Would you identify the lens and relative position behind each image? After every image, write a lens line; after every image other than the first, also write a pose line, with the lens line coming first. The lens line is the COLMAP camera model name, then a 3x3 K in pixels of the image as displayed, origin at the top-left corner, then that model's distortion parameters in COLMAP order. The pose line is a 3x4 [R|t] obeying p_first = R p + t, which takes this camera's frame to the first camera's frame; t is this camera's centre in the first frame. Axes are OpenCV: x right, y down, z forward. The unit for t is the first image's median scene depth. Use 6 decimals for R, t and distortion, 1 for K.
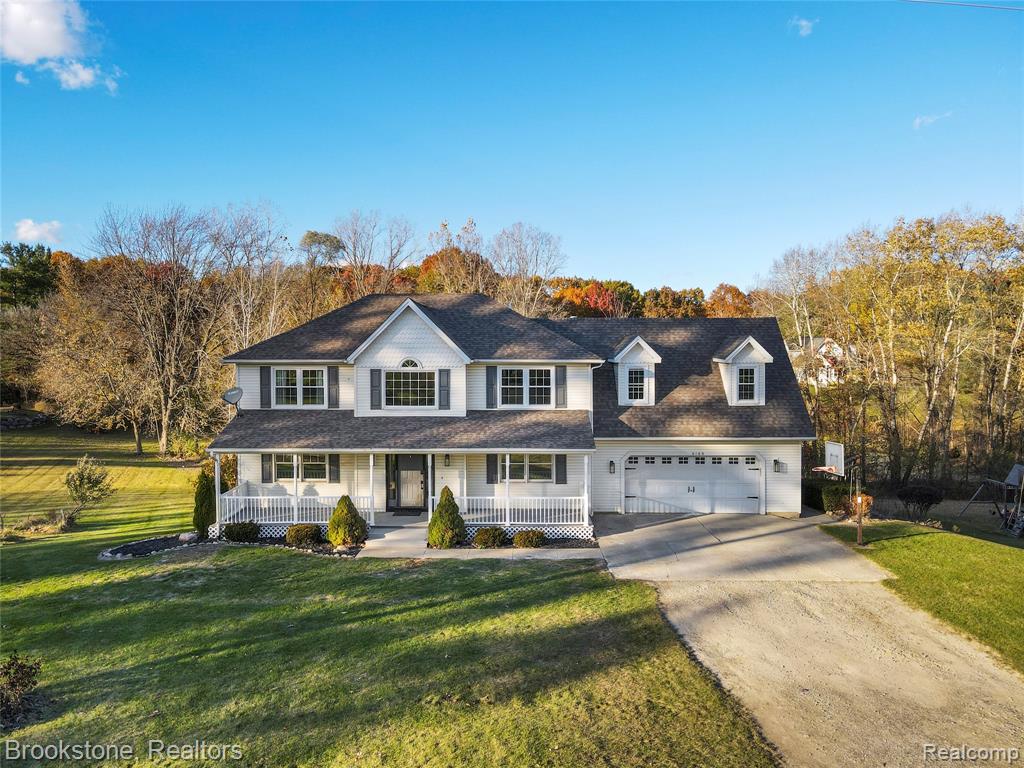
lens RADIAL K [[756.4, 0, 495.5], [0, 756.4, 376.8], [0, 0, 1]] dist [0.001493, 0.005406]
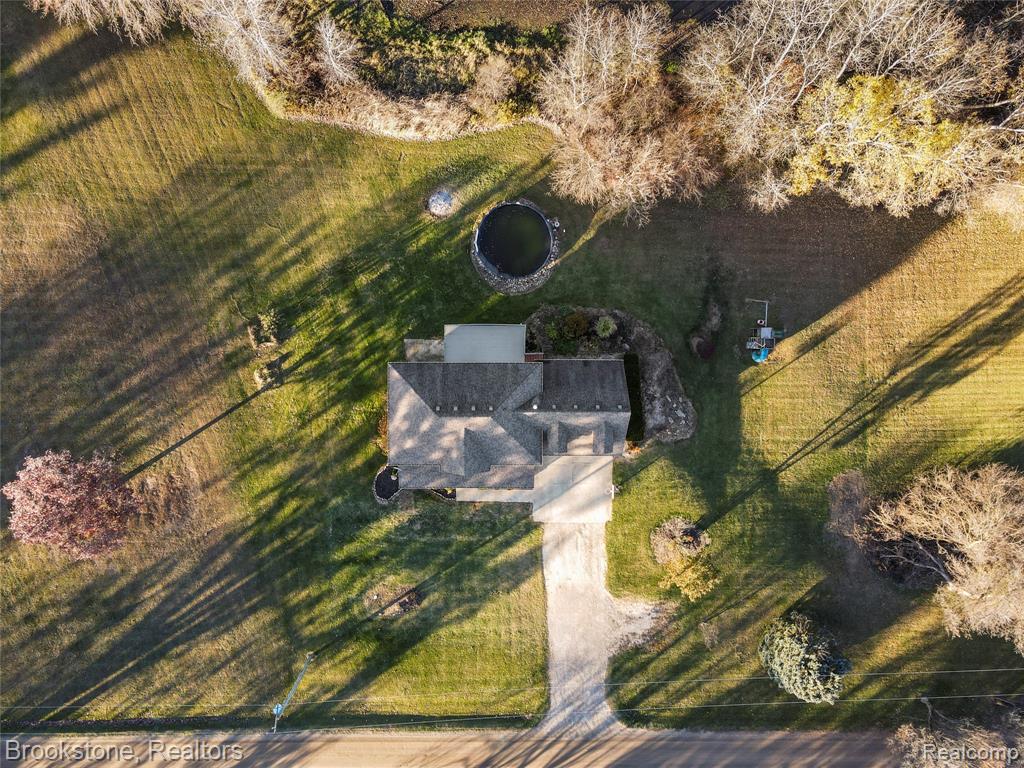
lens RADIAL K [[756.4, 0, 495.5], [0, 756.4, 376.8], [0, 0, 1]] dist [0.001493, 0.005406]
pose [[0.999563, -0.029360, 0.003414, -0.012941], [-0.004202, -0.026807, 0.999632, -2.545310], [-0.029258, -0.999209, -0.026919, 1.370450]]
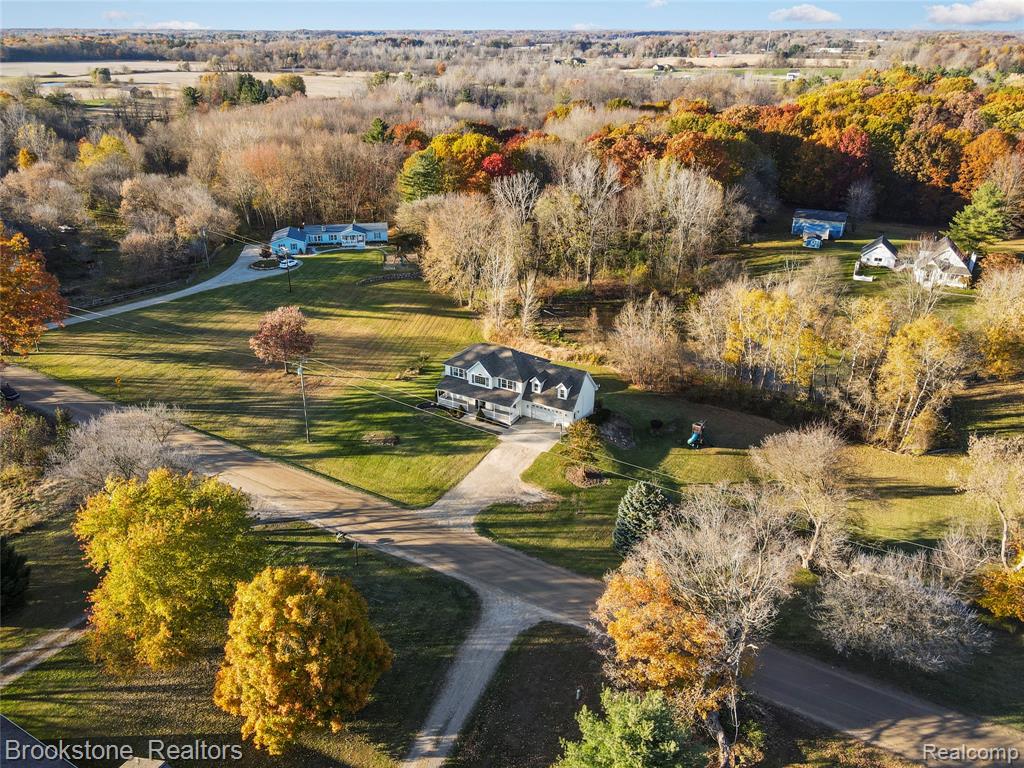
lens RADIAL K [[756.4, 0, 495.5], [0, 756.4, 376.8], [0, 0, 1]] dist [0.001493, 0.005406]
pose [[0.878895, 0.198982, -0.433532, 1.722281], [-0.010989, 0.917047, 0.398627, -1.625922], [0.476889, -0.345587, 0.808175, -2.246626]]
